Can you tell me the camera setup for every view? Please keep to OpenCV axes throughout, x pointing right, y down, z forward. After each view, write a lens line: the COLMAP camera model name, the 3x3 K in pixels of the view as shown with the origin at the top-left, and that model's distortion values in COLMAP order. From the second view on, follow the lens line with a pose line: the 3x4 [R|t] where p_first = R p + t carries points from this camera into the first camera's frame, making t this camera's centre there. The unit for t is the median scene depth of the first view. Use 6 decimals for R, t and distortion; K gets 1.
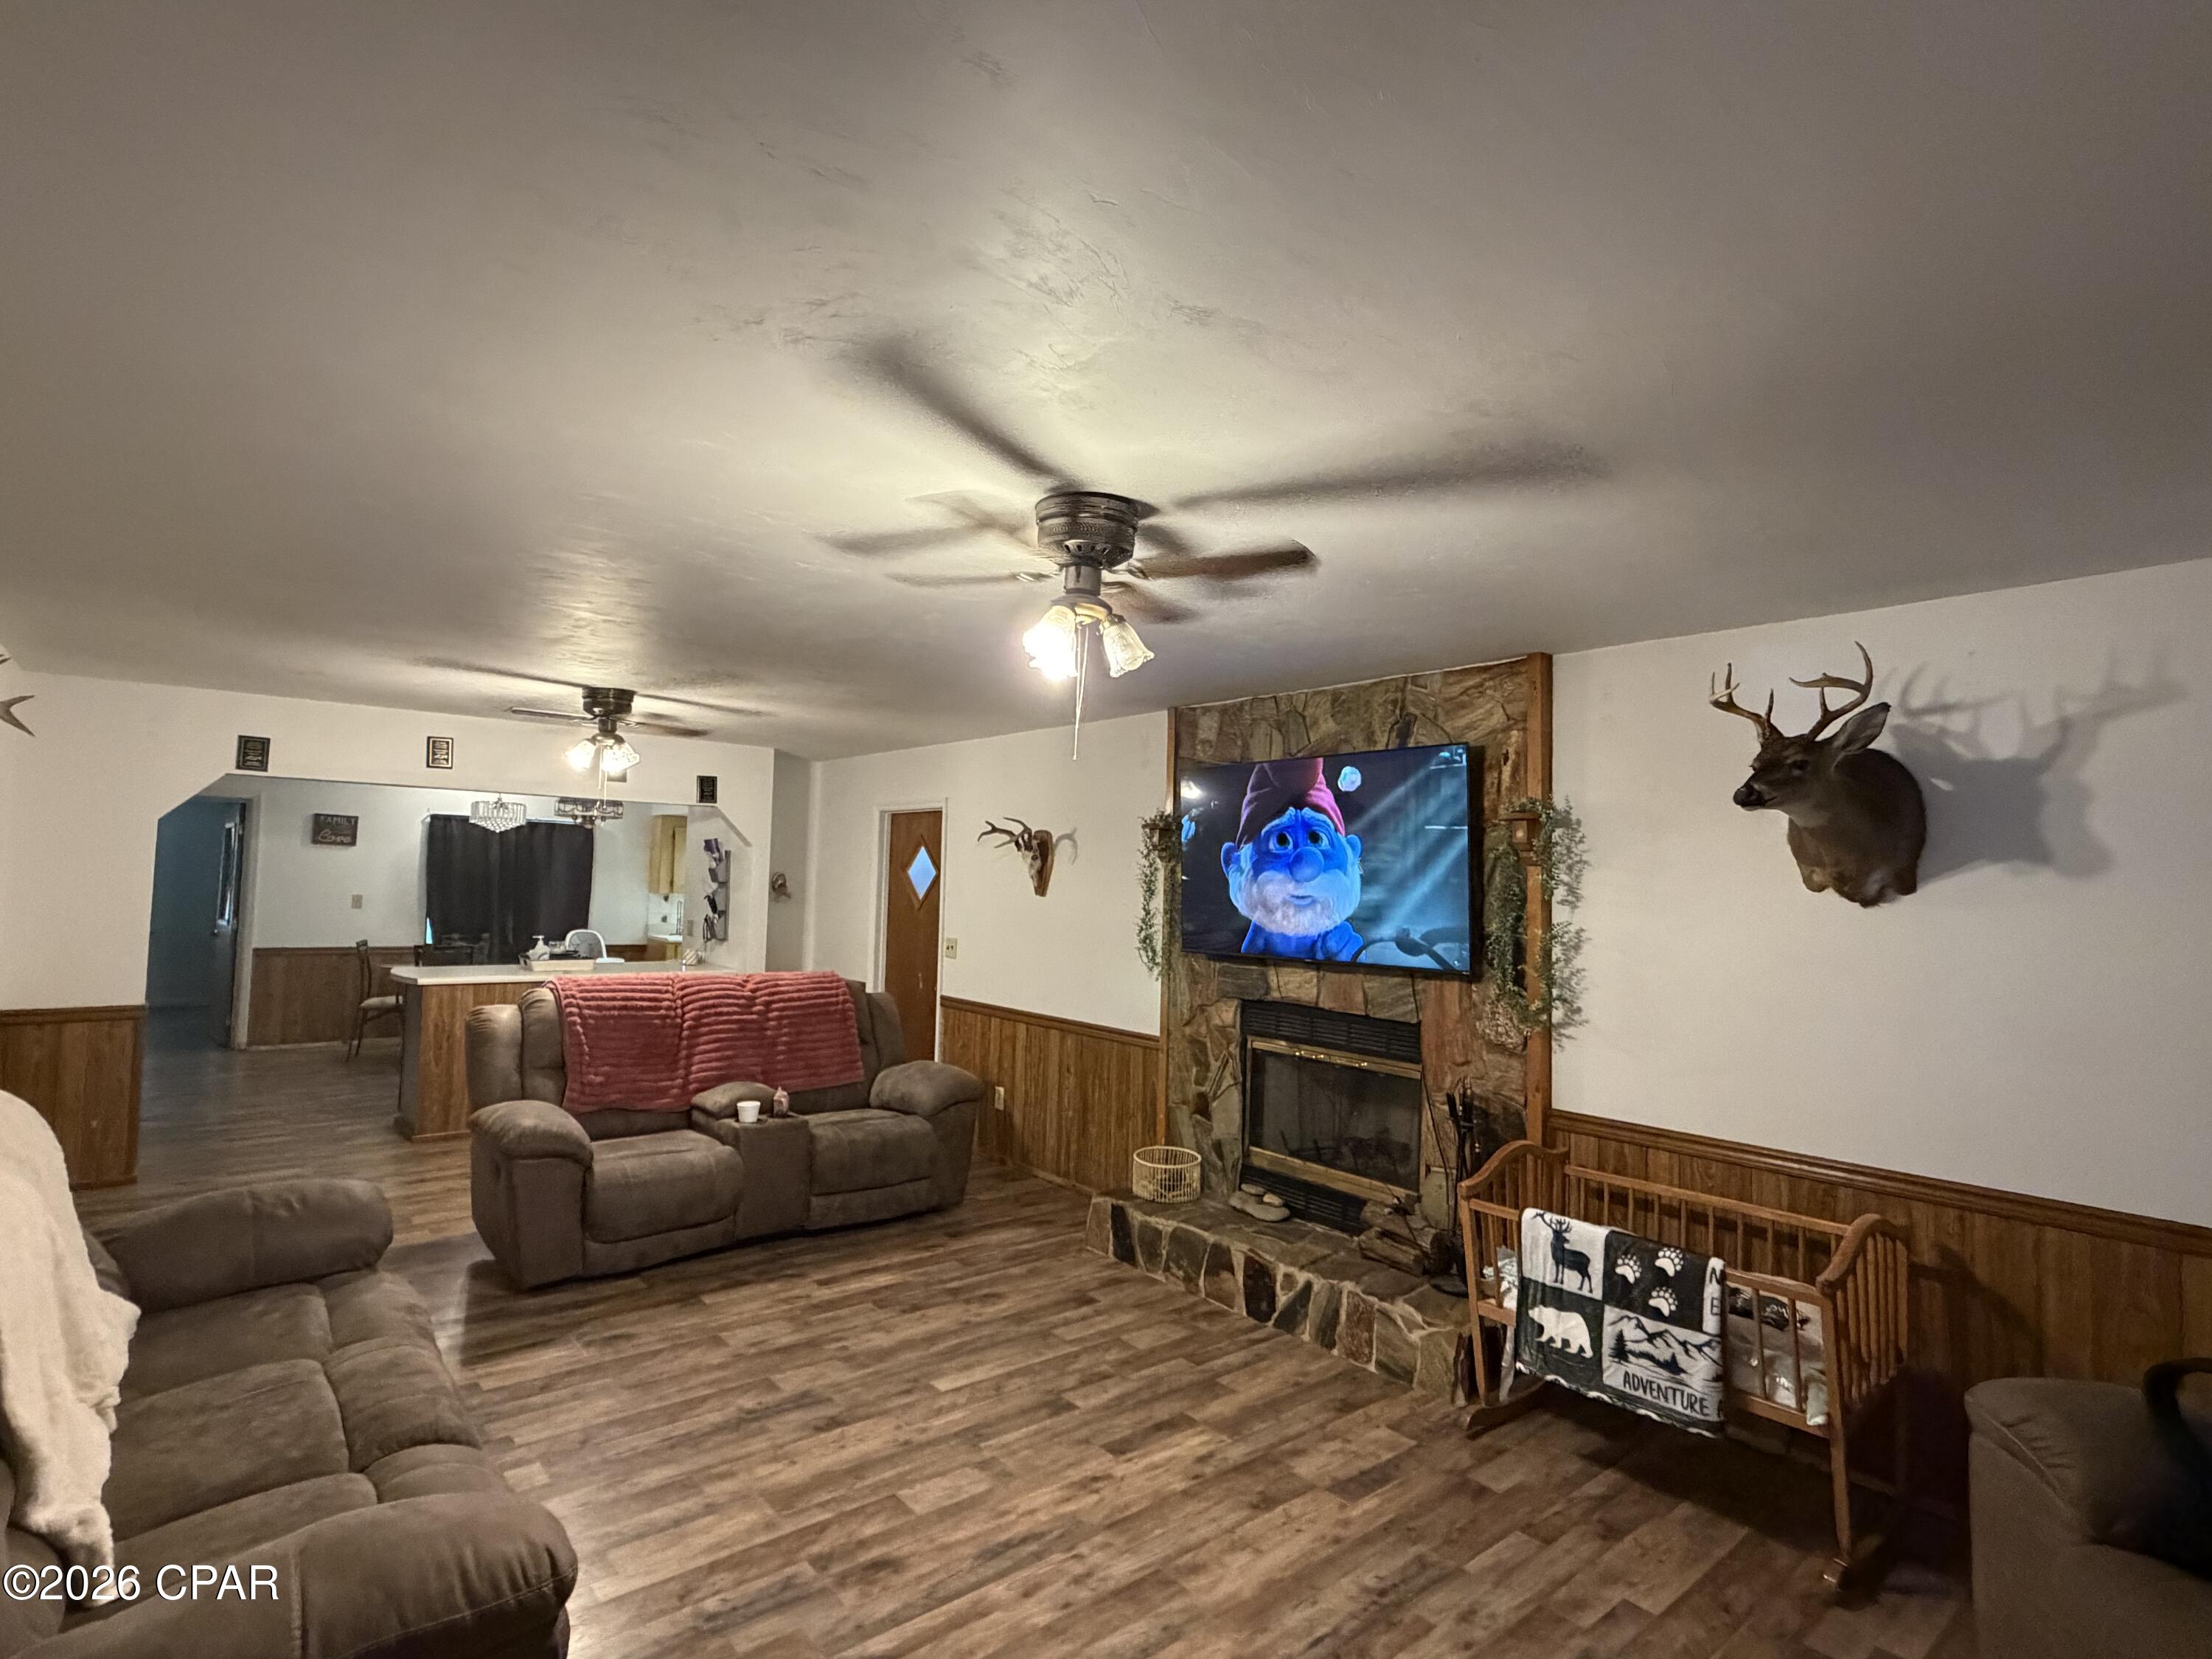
lens RADIAL K [[1112.7, 0, 1106.0], [0, 1112.7, 829.5], [0, 0, 1]] dist [-0.000129, -0.000906]
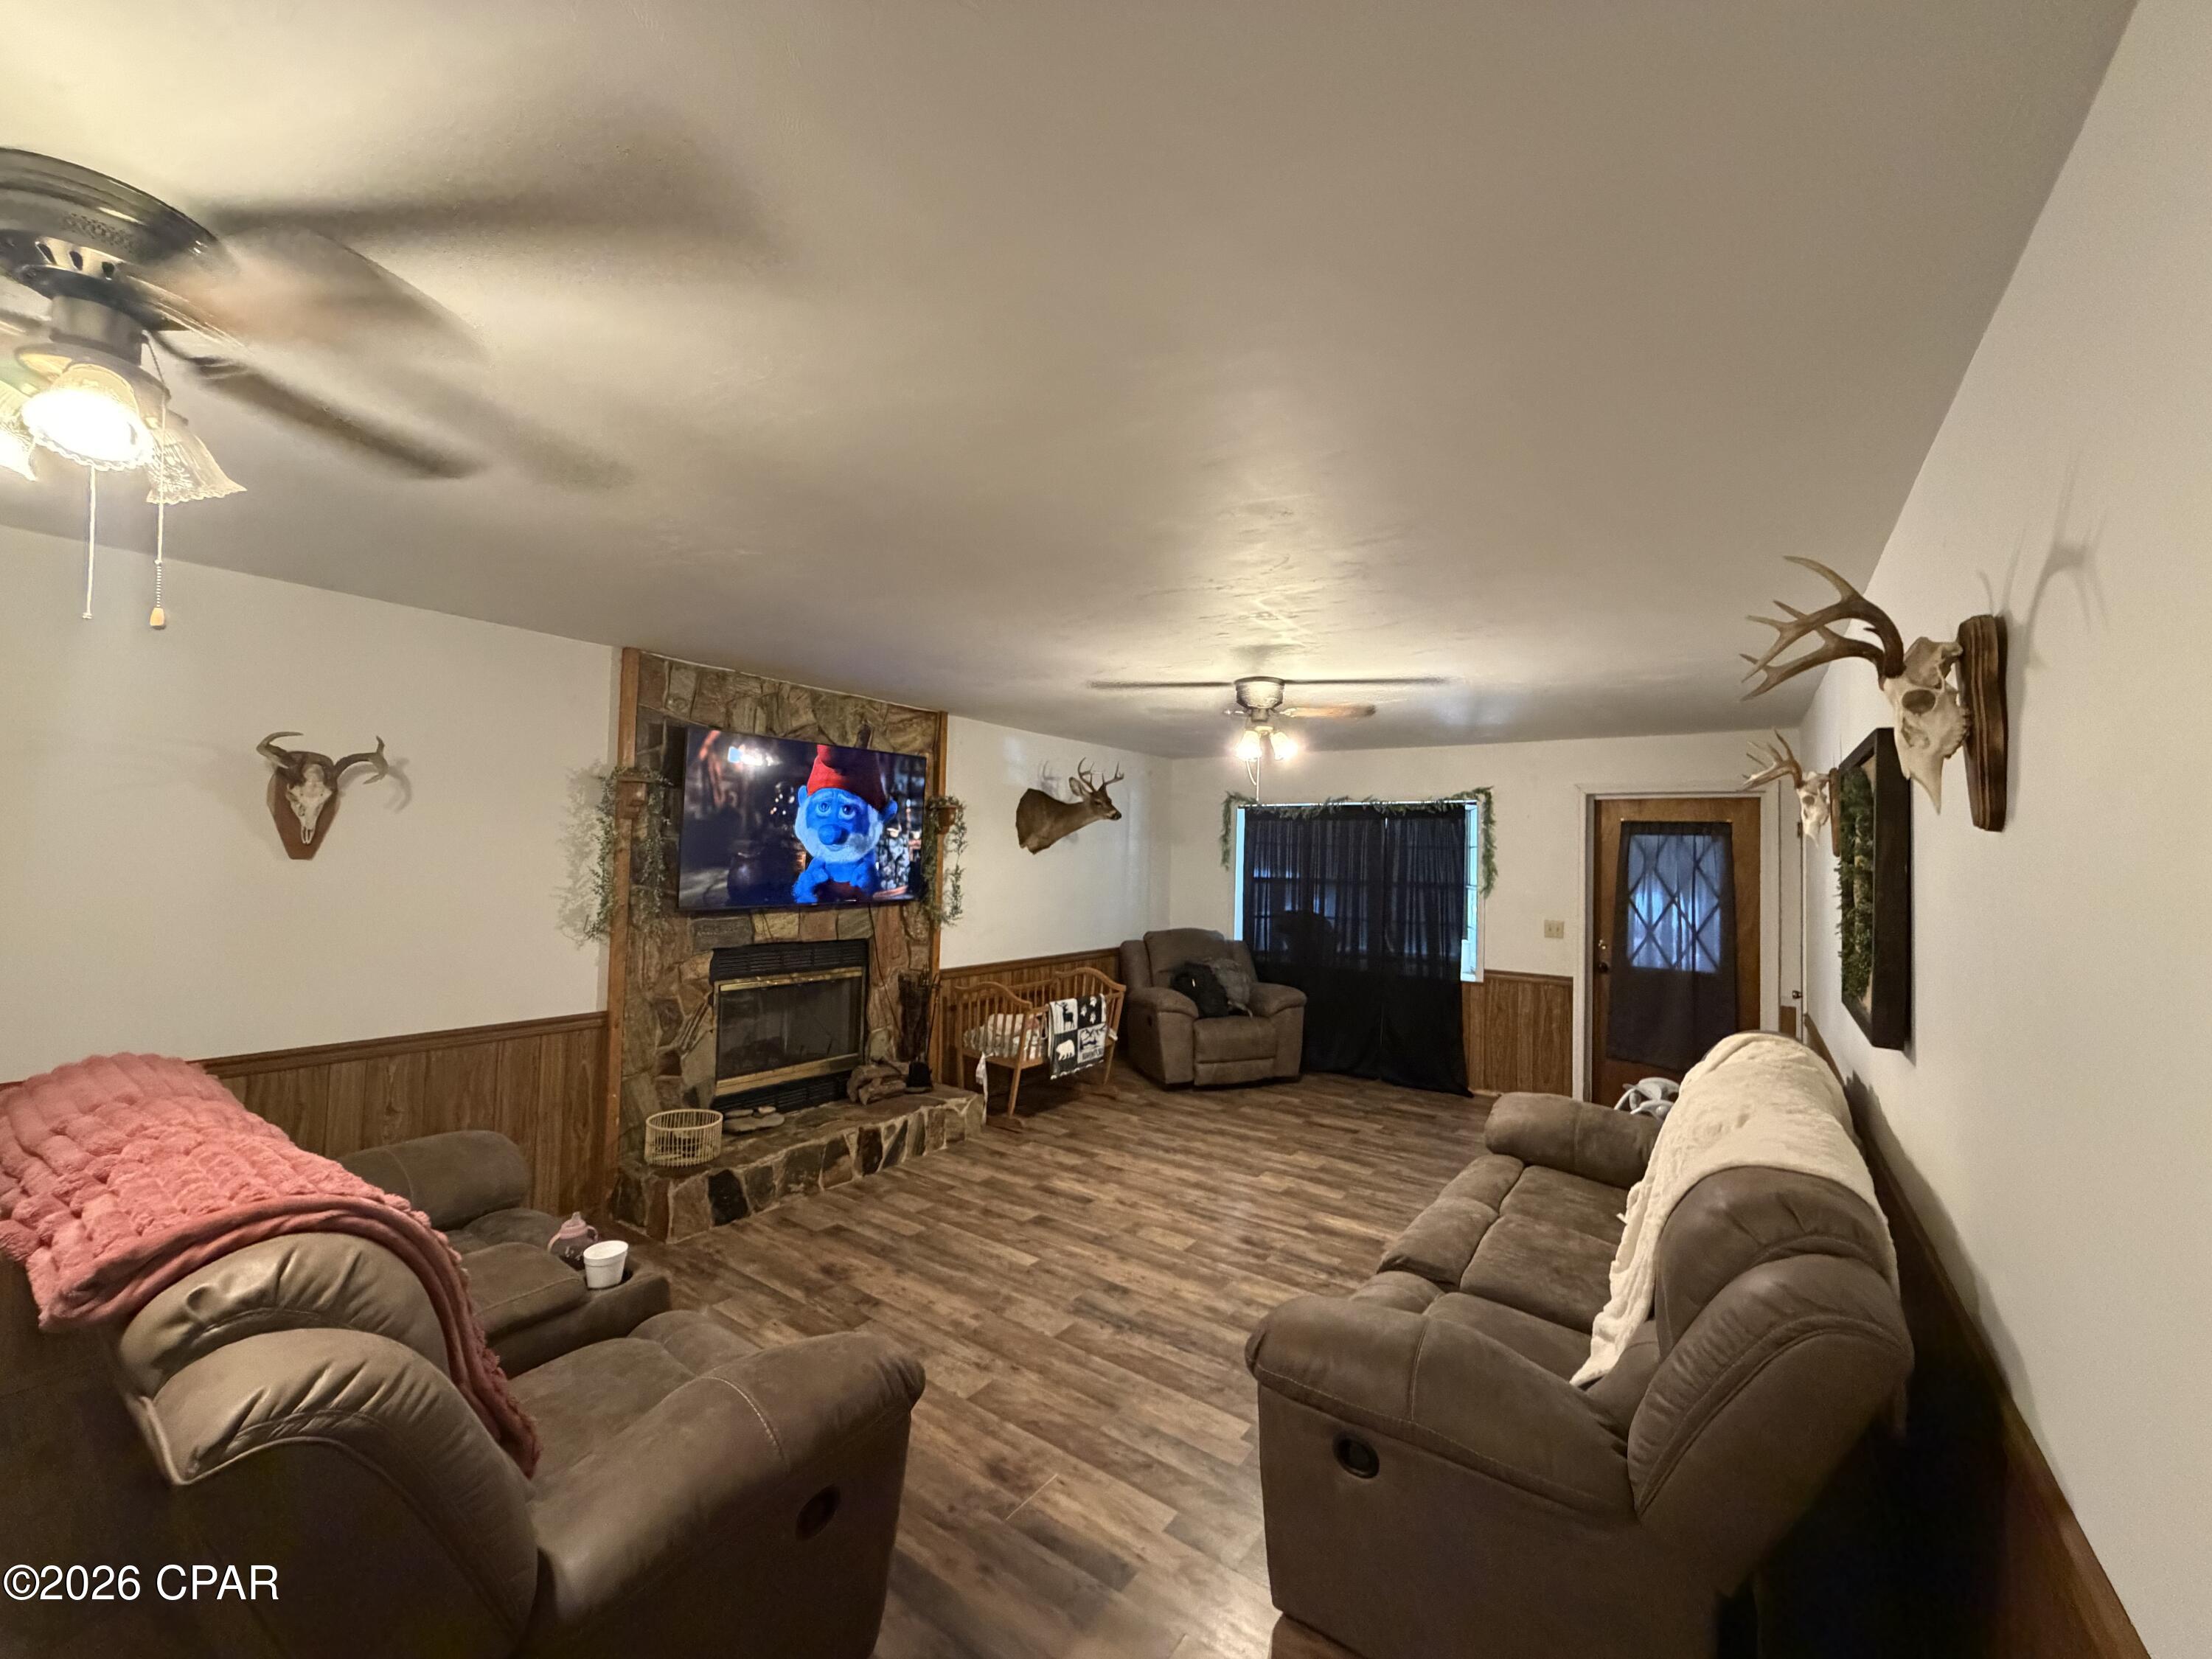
lens RADIAL K [[879.3, 0, 1106.0], [0, 879.3, 829.5], [0, 0, 1]] dist [-0.002831, 0.000388]
pose [[-0.255768, -0.007841, 0.966706, -1.075009], [-0.079941, 0.996714, -0.013066, 0.023866], [-0.963427, -0.080621, -0.255555, 1.164792]]
